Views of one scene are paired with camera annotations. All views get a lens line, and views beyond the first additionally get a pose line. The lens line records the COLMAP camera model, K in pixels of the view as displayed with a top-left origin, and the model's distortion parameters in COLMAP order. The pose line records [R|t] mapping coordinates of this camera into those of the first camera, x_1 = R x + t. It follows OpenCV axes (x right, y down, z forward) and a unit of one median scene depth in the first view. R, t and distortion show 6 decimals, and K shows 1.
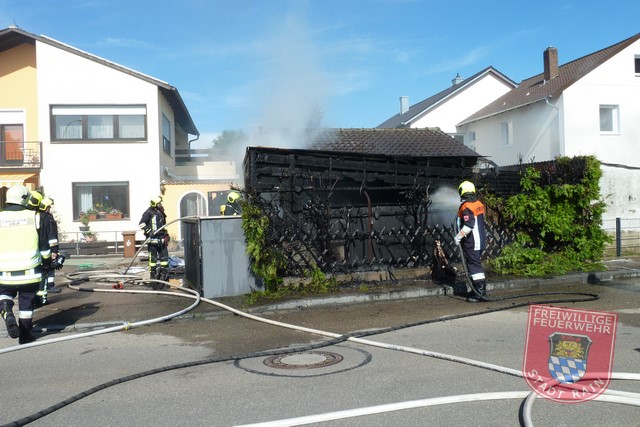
lens RADIAL K [[513.1, 0, 317.4], [0, 513.1, 205.8], [0, 0, 1]] dist [-0.013165, -0.009666]
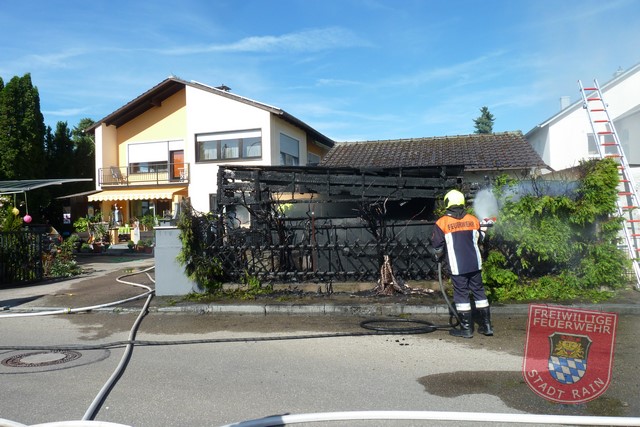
lens RADIAL K [[455.4, 0, 317.8], [0, 455.4, 209.1], [0, 0, 1]] dist [-0.024090, -0.004581]
pose [[0.903437, 0.002945, -0.428710, 0.437631], [-0.002231, 0.999995, 0.002168, -0.018125], [0.428715, -0.001002, 0.903439, 0.159891]]
